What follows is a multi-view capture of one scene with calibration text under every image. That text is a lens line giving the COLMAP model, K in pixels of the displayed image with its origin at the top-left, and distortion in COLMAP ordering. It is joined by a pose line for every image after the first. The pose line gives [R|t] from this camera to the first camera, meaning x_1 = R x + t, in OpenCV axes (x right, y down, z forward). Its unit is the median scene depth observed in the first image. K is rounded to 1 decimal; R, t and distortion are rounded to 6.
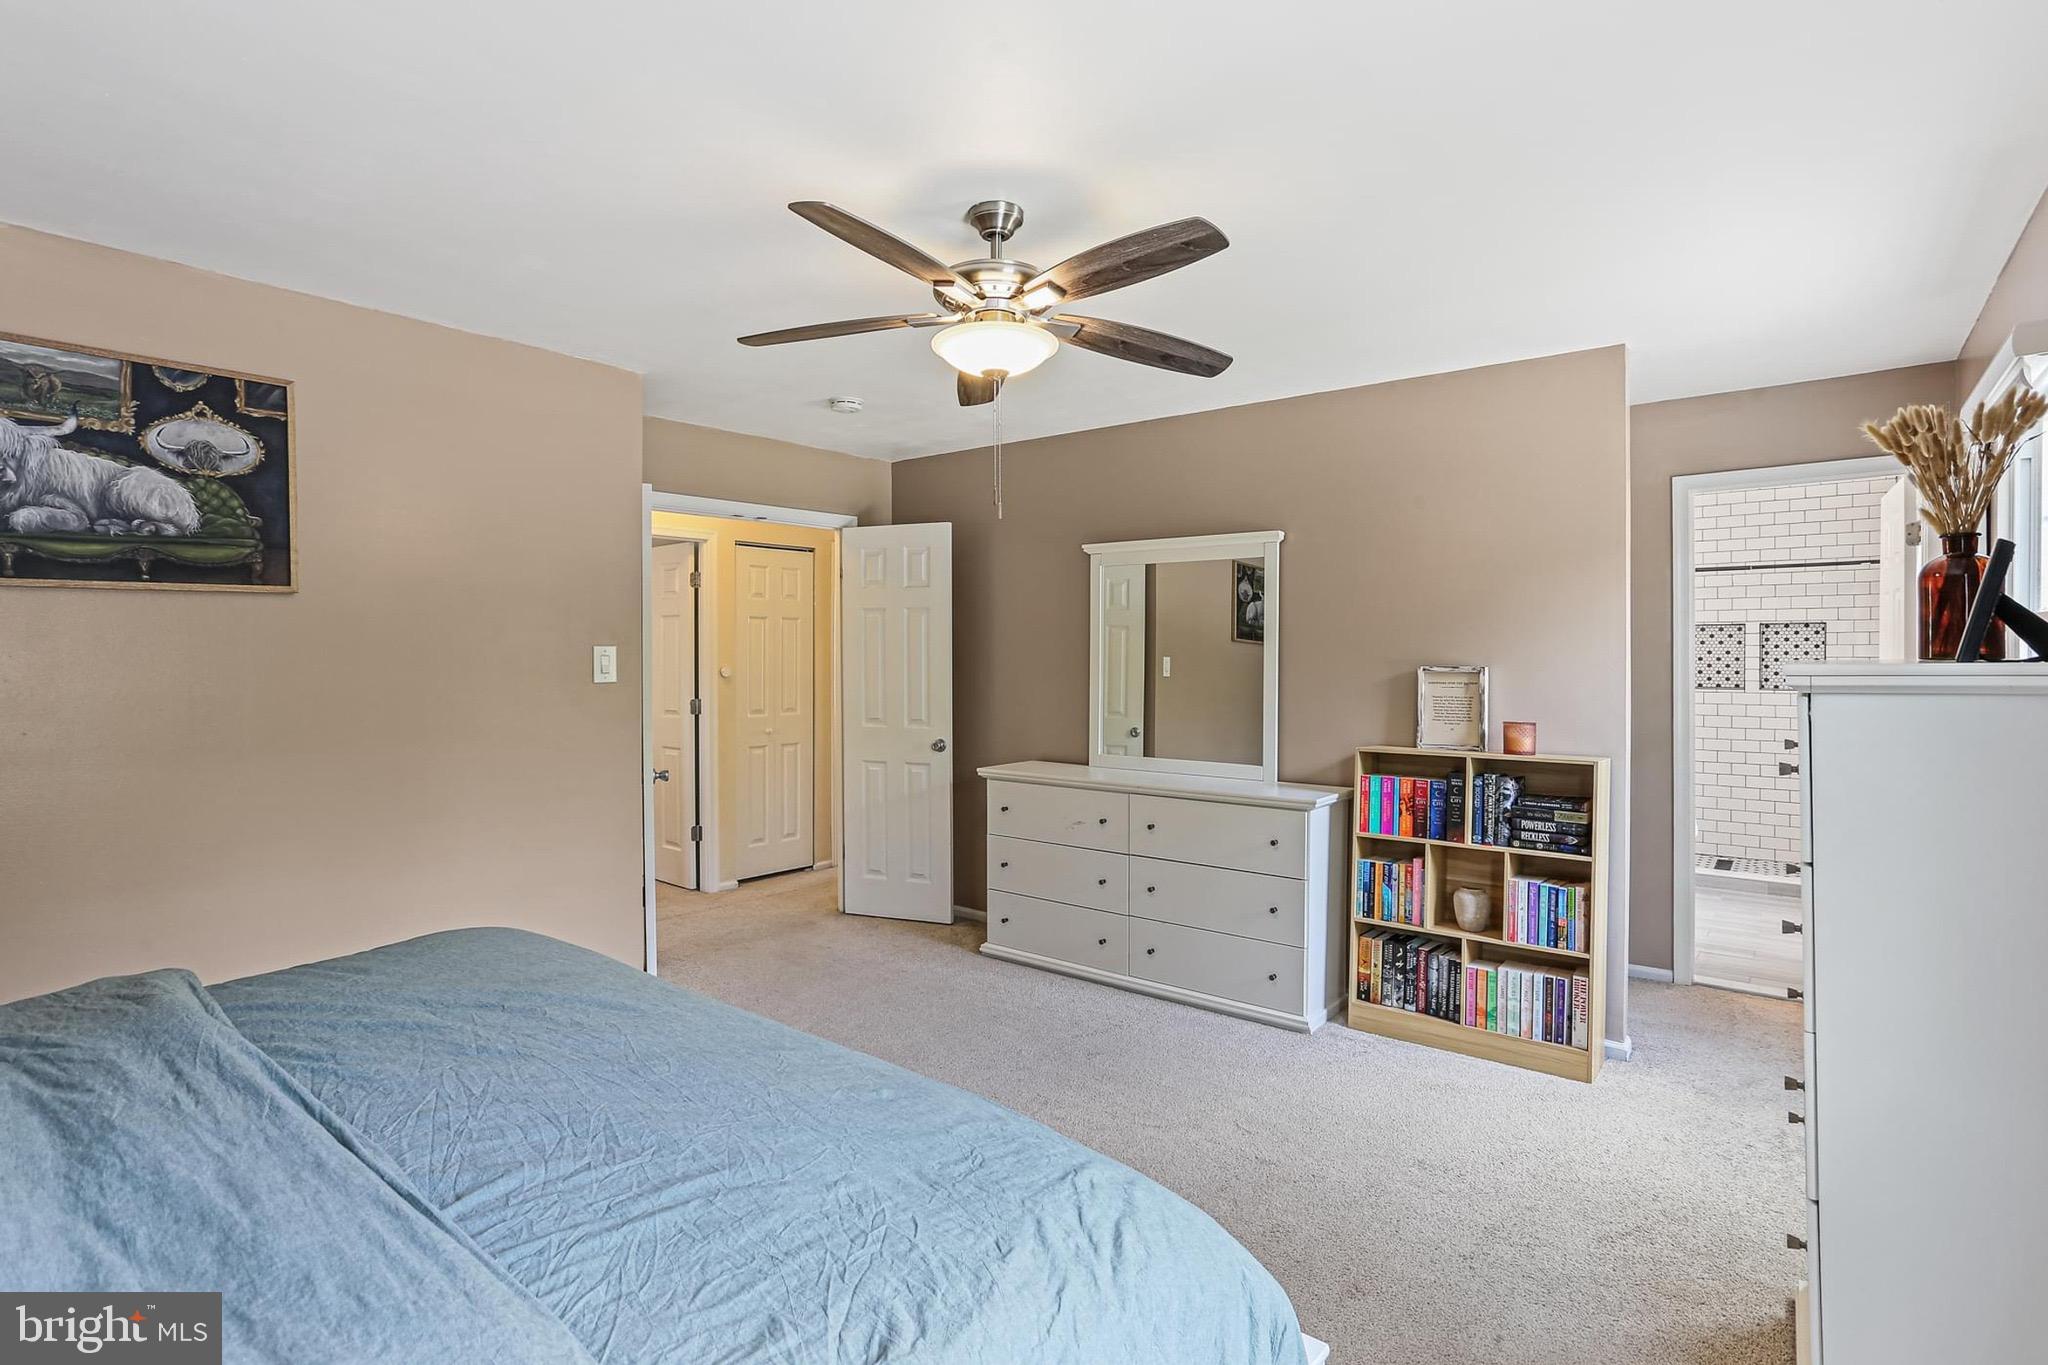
lens RADIAL K [[991.1, 0, 1025.4], [0, 991.1, 667.2], [0, 0, 1]] dist [-0.022170, 0.005855]
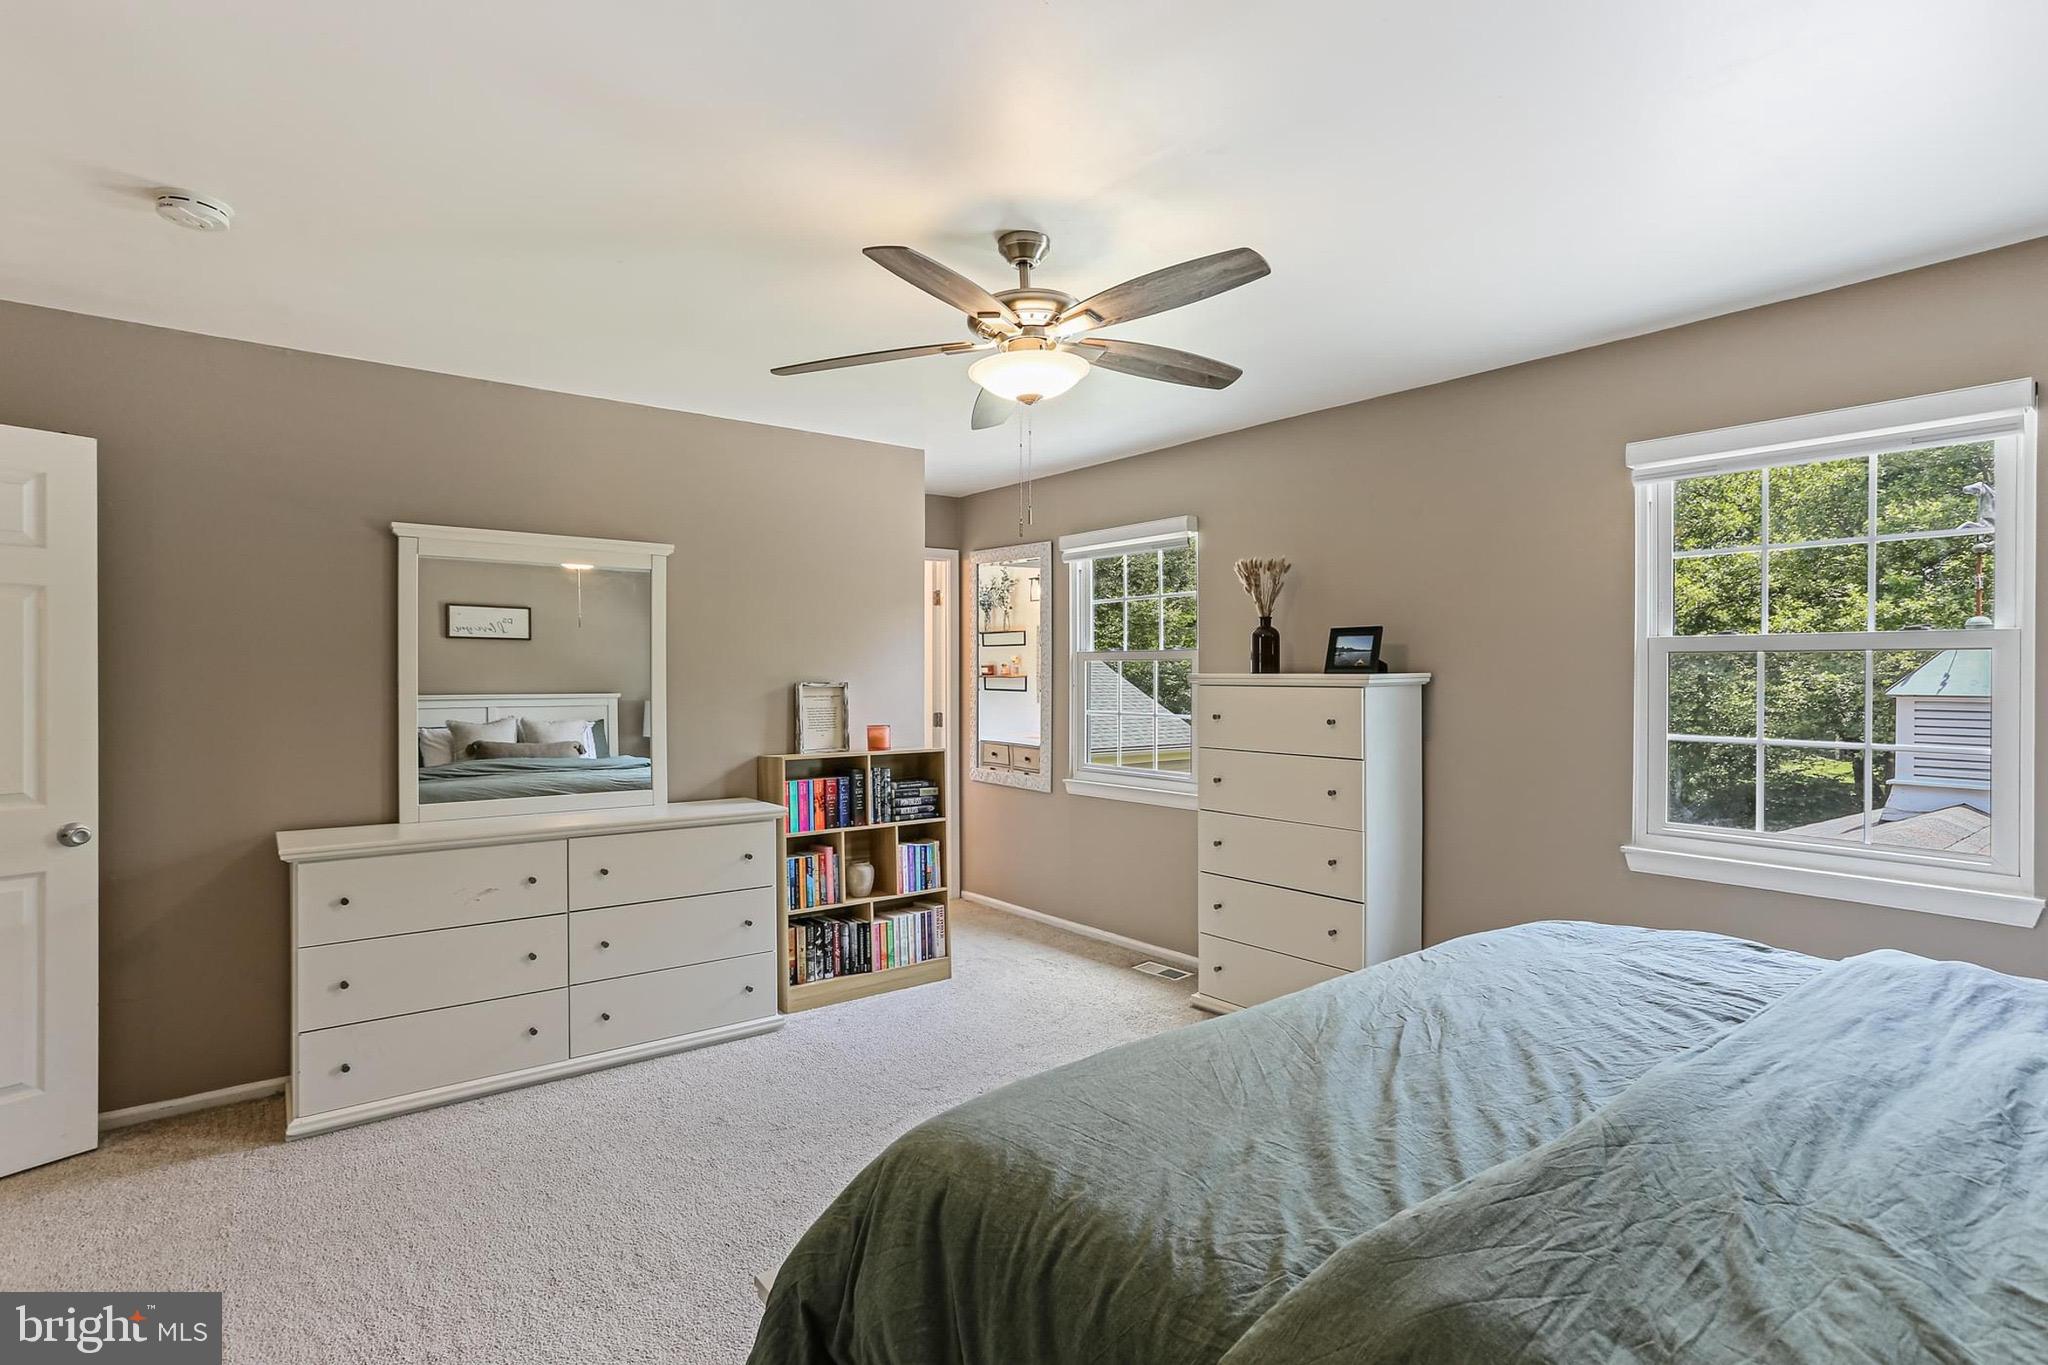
lens RADIAL K [[991.1, 0, 1023.8], [0, 991.1, 680.6], [0, 0, 1]] dist [-0.022170, 0.005855]
pose [[0.262522, -0.010876, 0.964865, -0.672017], [0.010051, 0.999913, 0.008537, -0.010753], [-0.964874, 0.007457, 0.262608, 0.468344]]
